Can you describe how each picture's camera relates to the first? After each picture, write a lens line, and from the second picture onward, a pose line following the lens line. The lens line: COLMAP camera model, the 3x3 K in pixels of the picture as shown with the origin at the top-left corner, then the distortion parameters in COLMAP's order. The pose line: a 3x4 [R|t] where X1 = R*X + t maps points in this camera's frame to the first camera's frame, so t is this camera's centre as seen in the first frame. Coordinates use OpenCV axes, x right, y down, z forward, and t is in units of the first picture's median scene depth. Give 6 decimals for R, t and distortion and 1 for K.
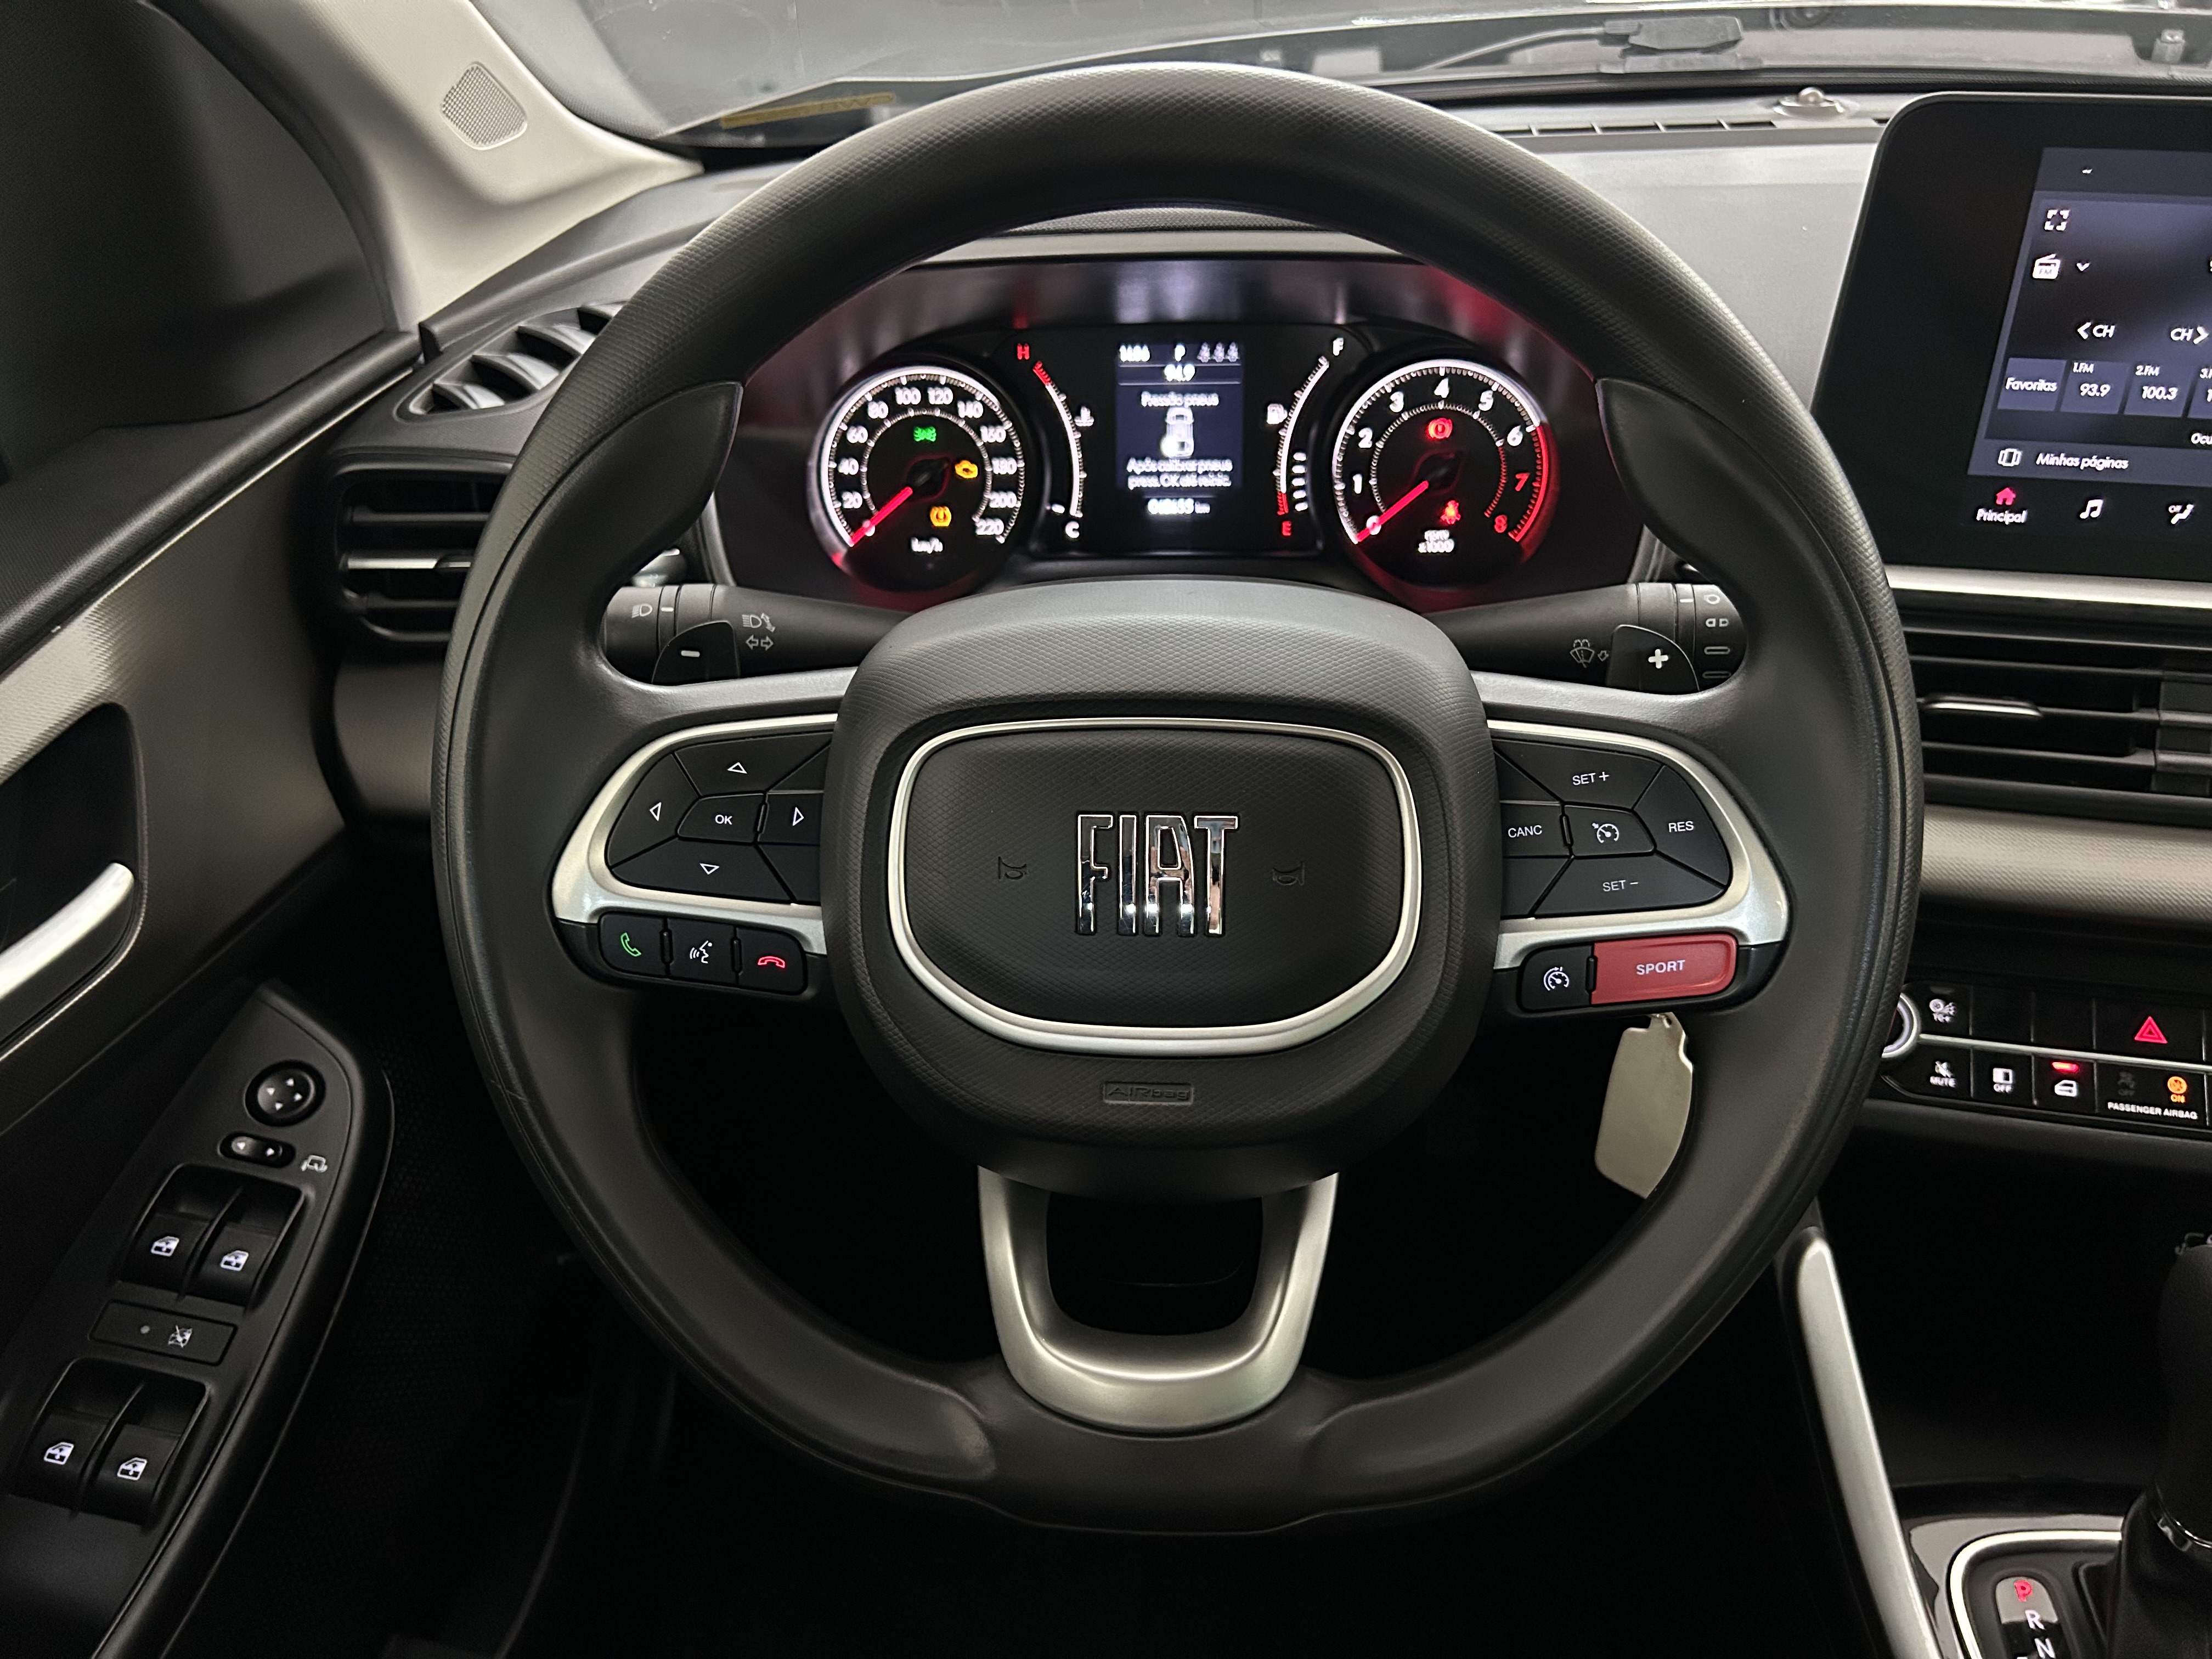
lens RADIAL K [[1689.3, 0, 1101.8], [0, 1689.3, 837.2], [0, 0, 1]] dist [0.084223, -0.175149]
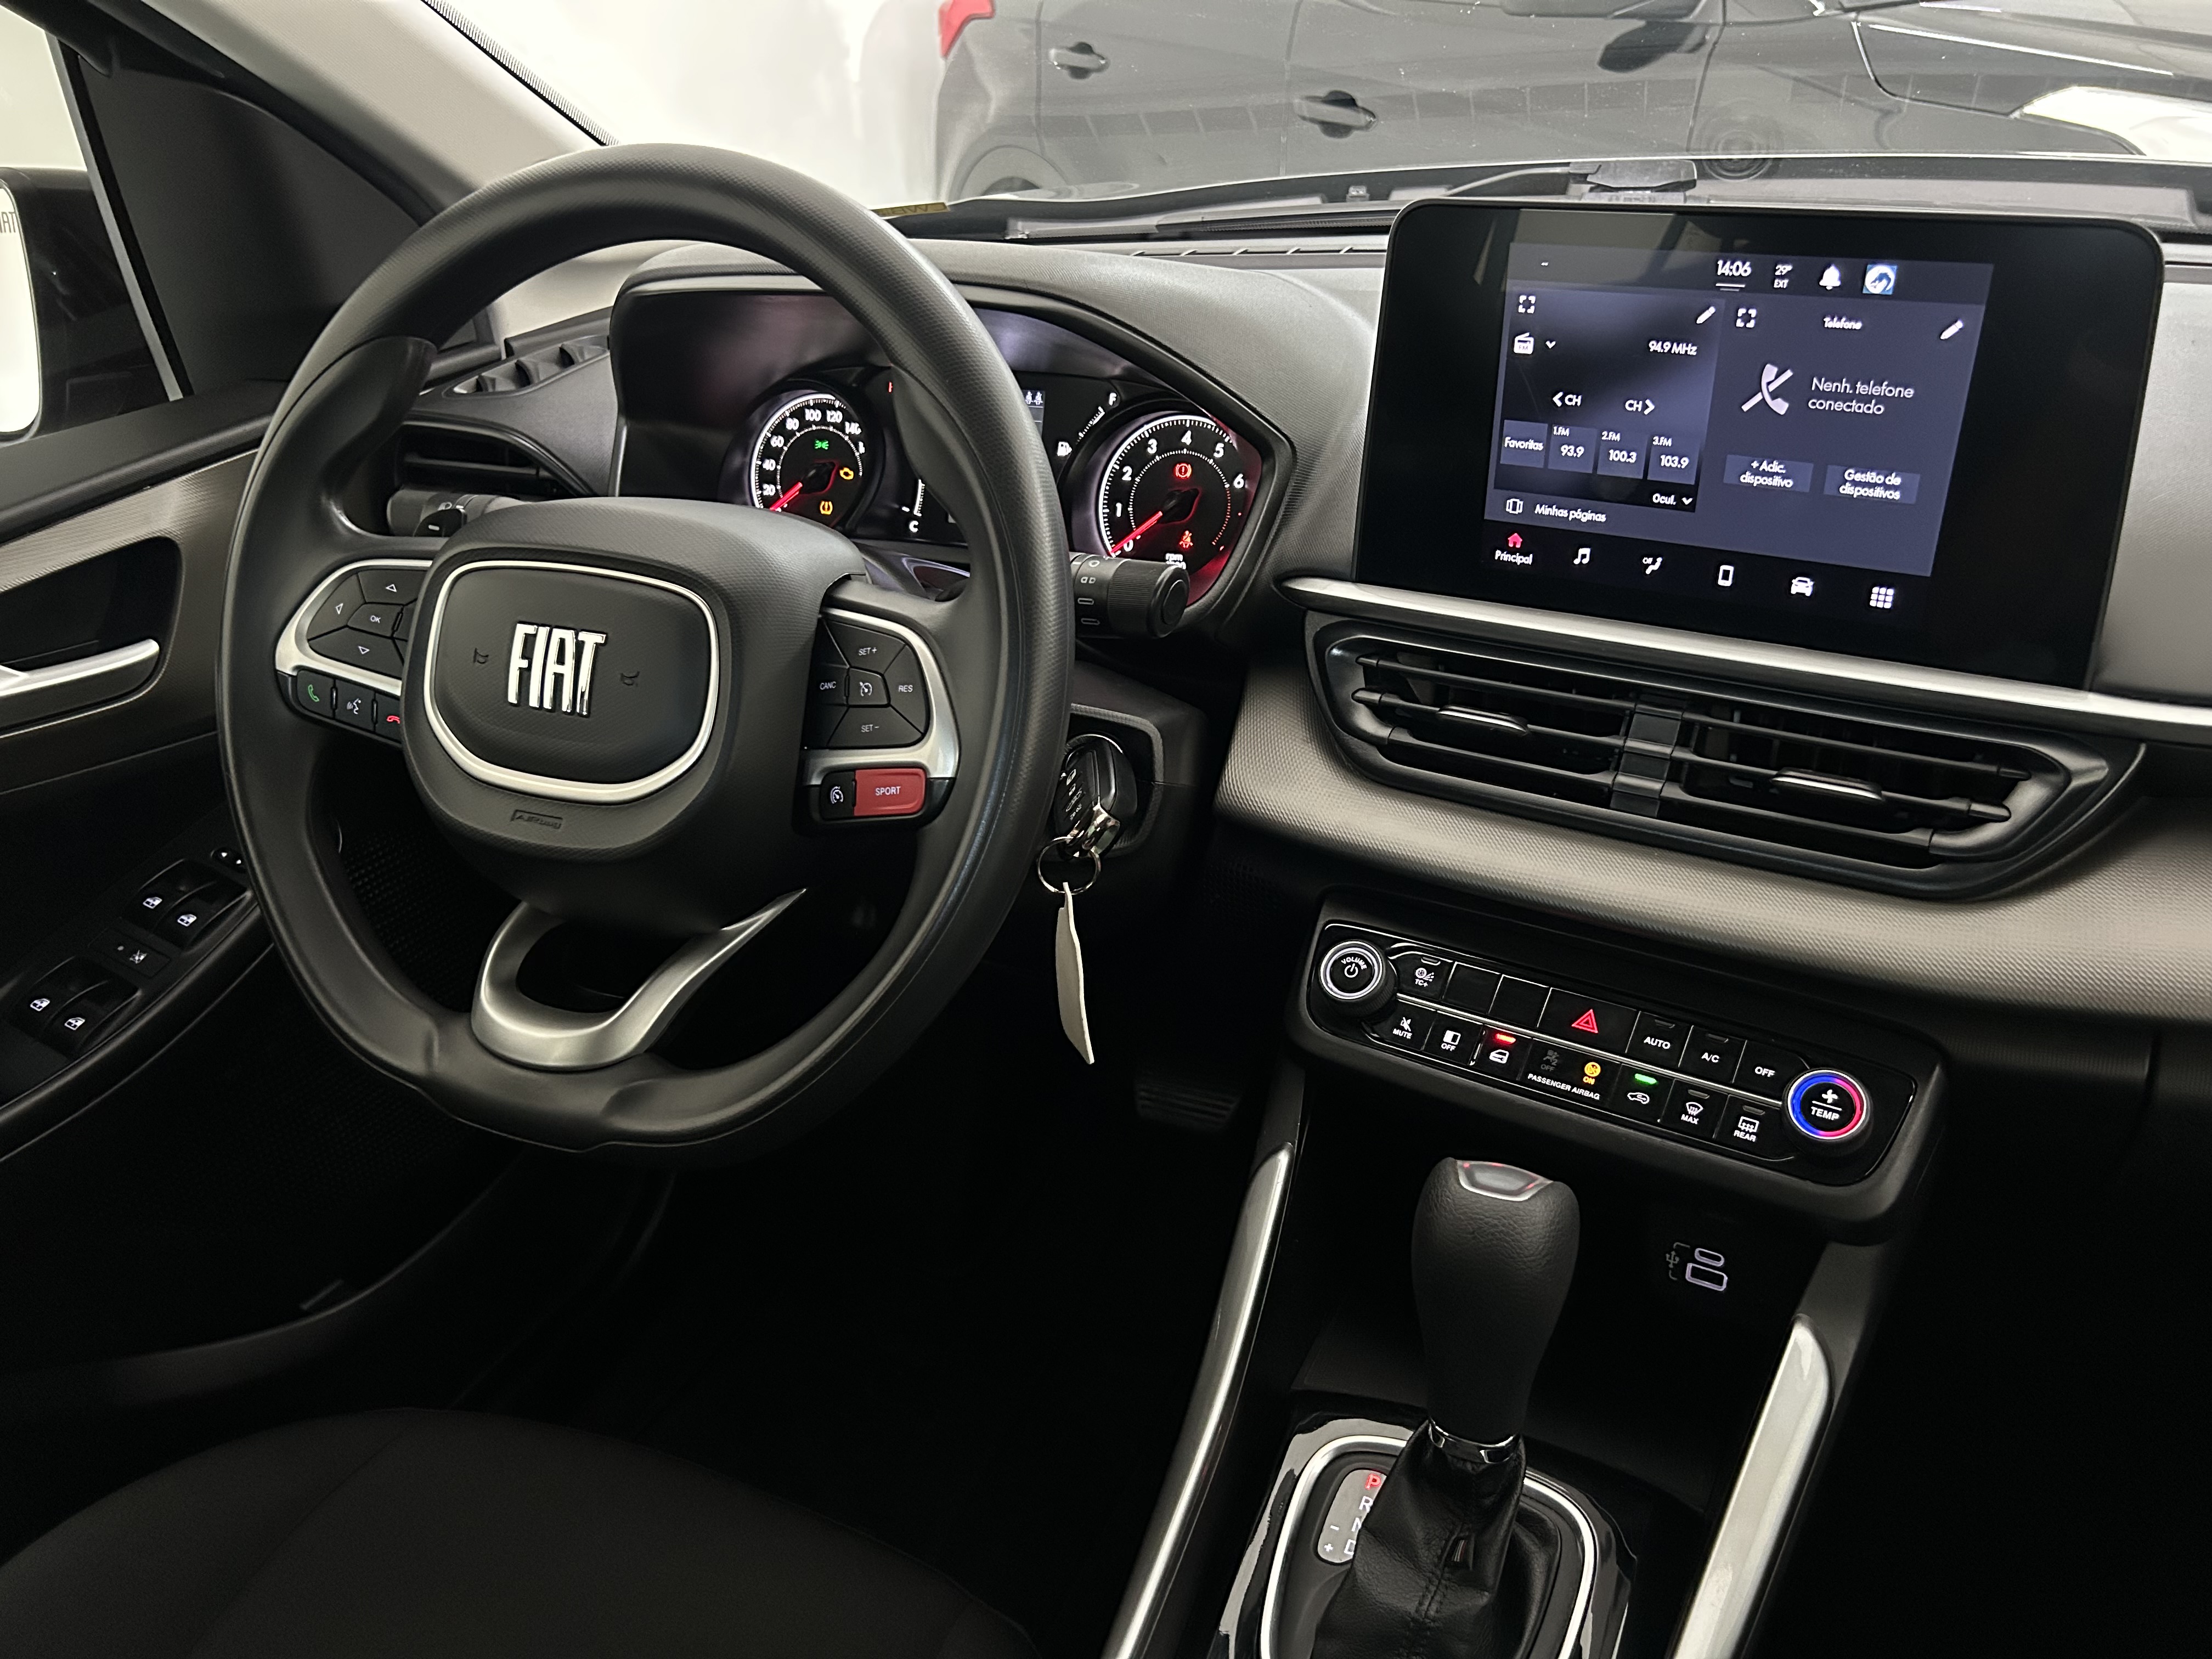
lens RADIAL K [[1689.3, 0, 1101.8], [0, 1689.3, 837.2], [0, 0, 1]] dist [0.084223, -0.175149]
pose [[0.937689, 0.147292, -0.314712, 0.570100], [-0.172610, 0.983509, -0.053990, 0.096719], [0.301570, 0.104948, 0.947650, -0.149741]]
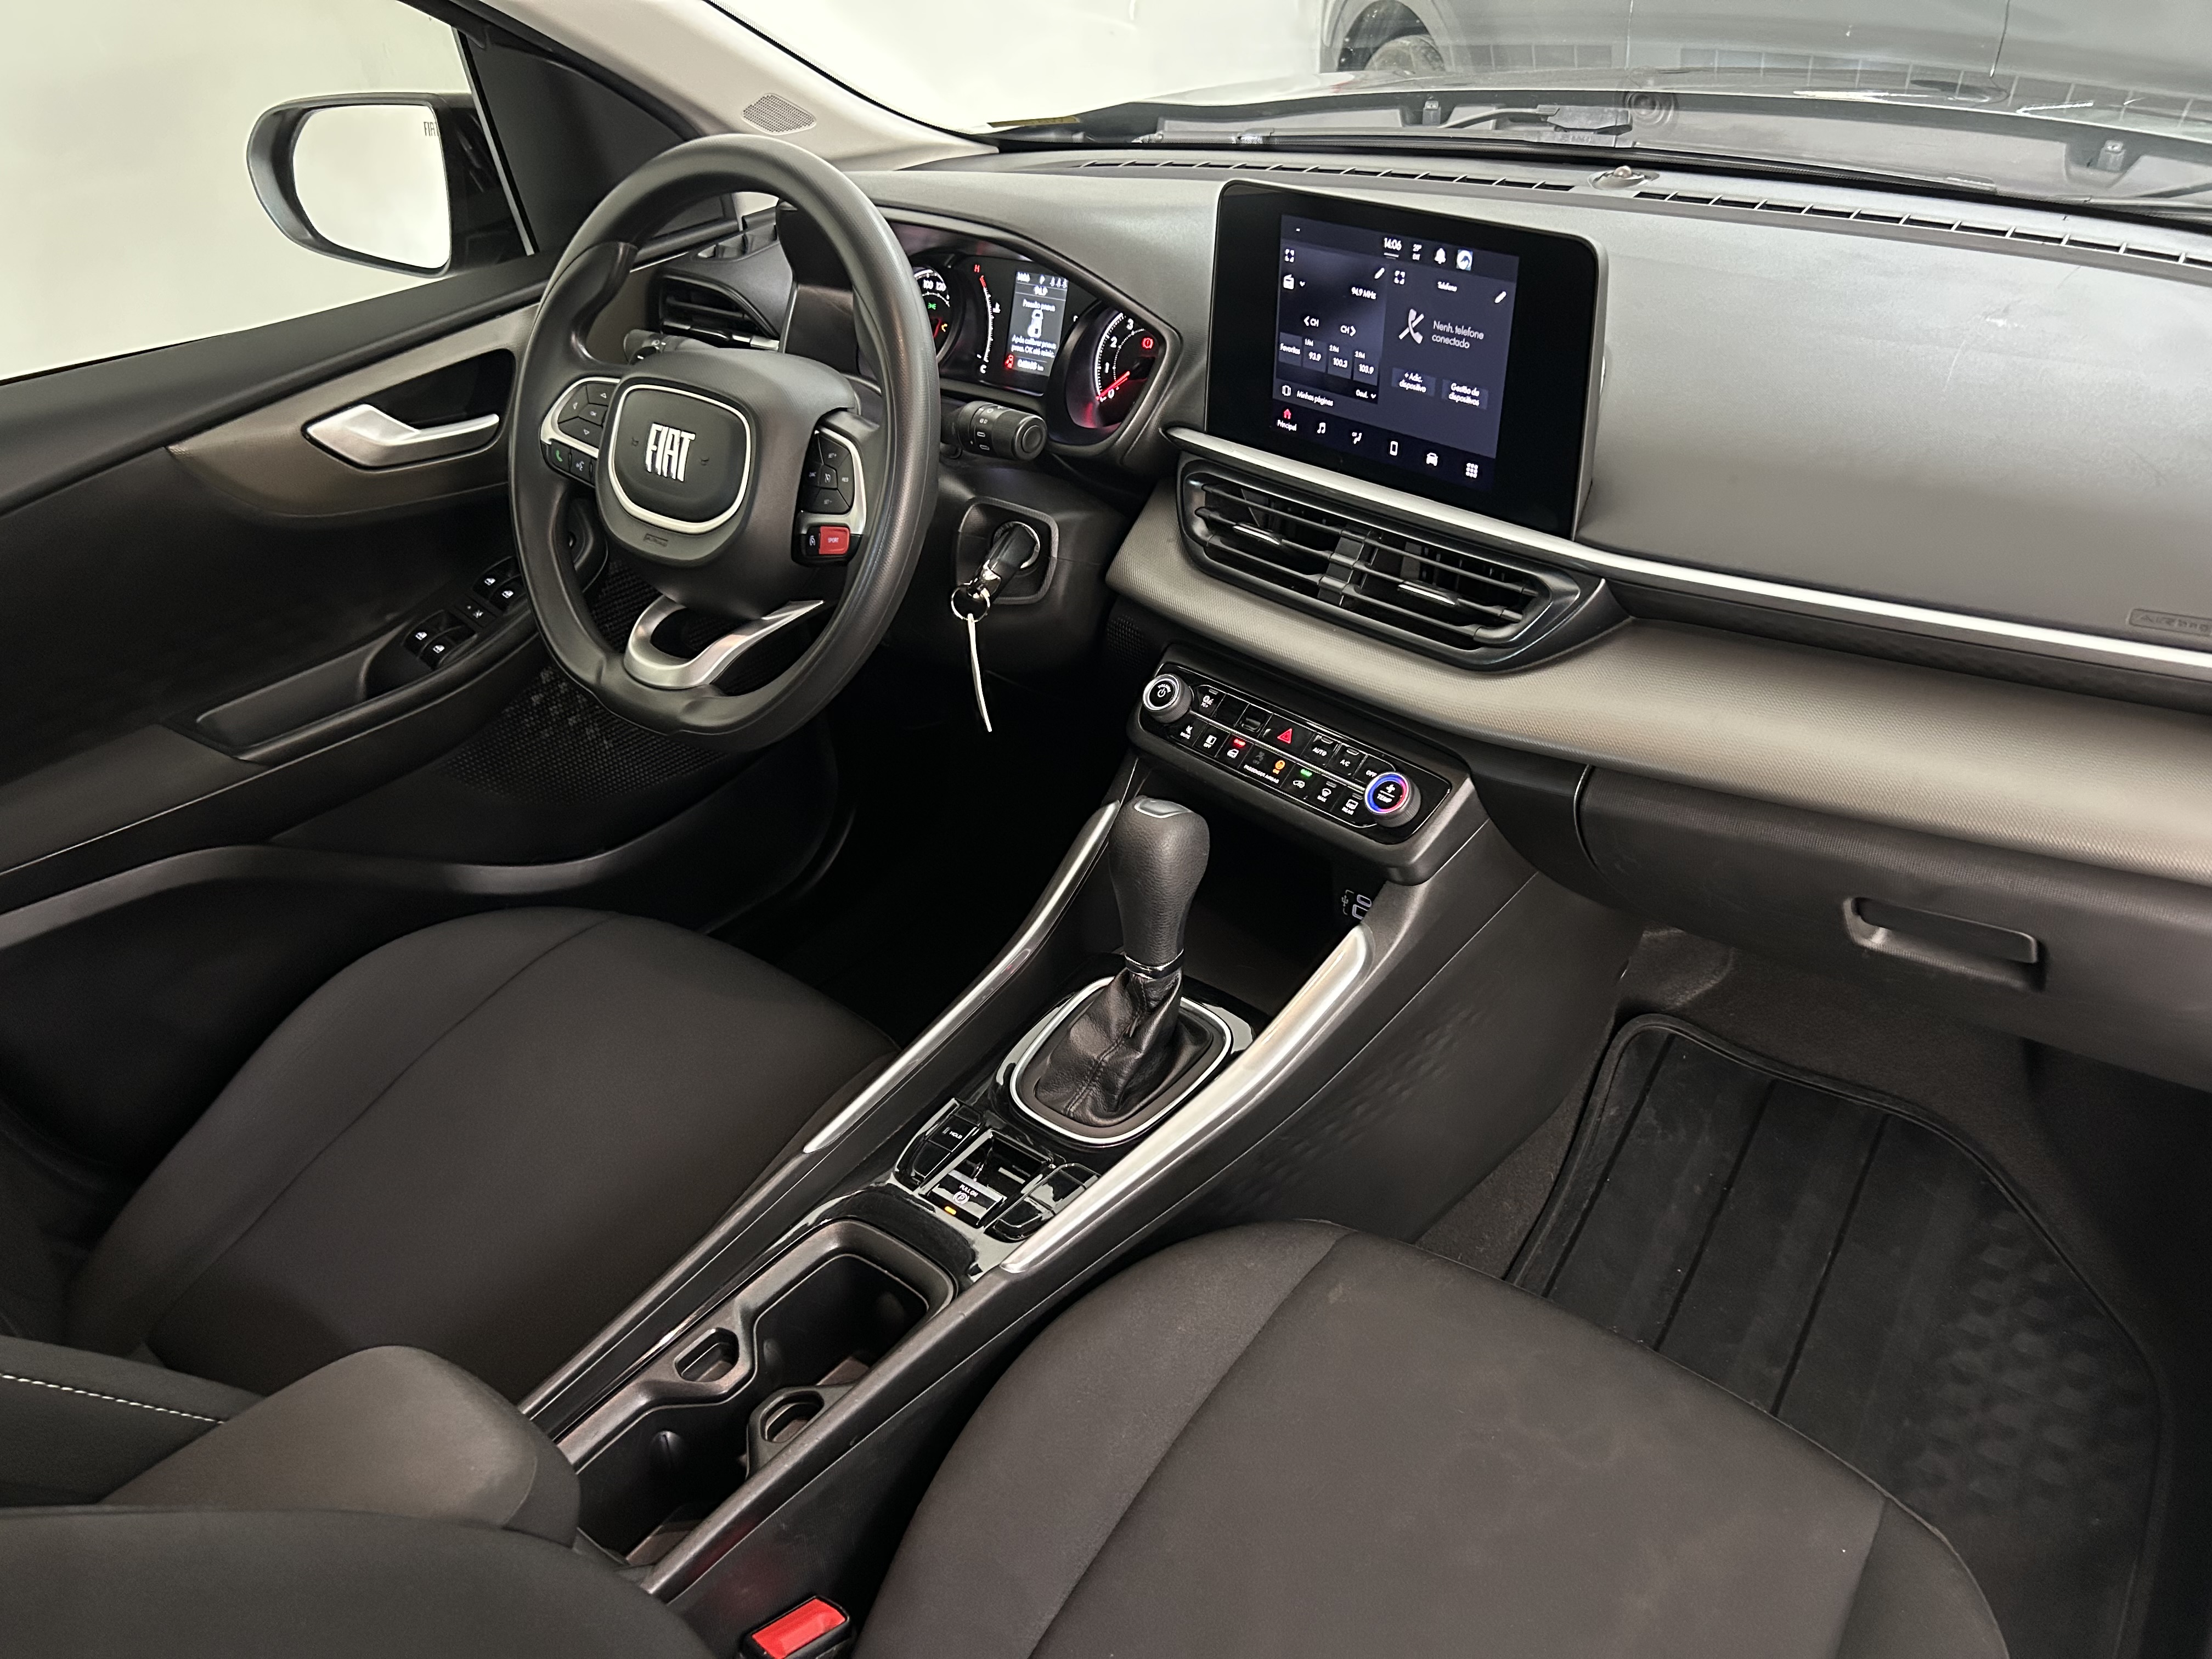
lens RADIAL K [[1690.2, 0, 1106.0], [0, 1690.2, 829.5], [0, 0, 1]] dist [0.117936, -0.340813]
pose [[0.817747, 0.290642, -0.496807, 1.182391], [-0.277454, 0.955290, 0.102174, 0.070335], [0.504291, 0.054289, 0.861825, -0.502826]]
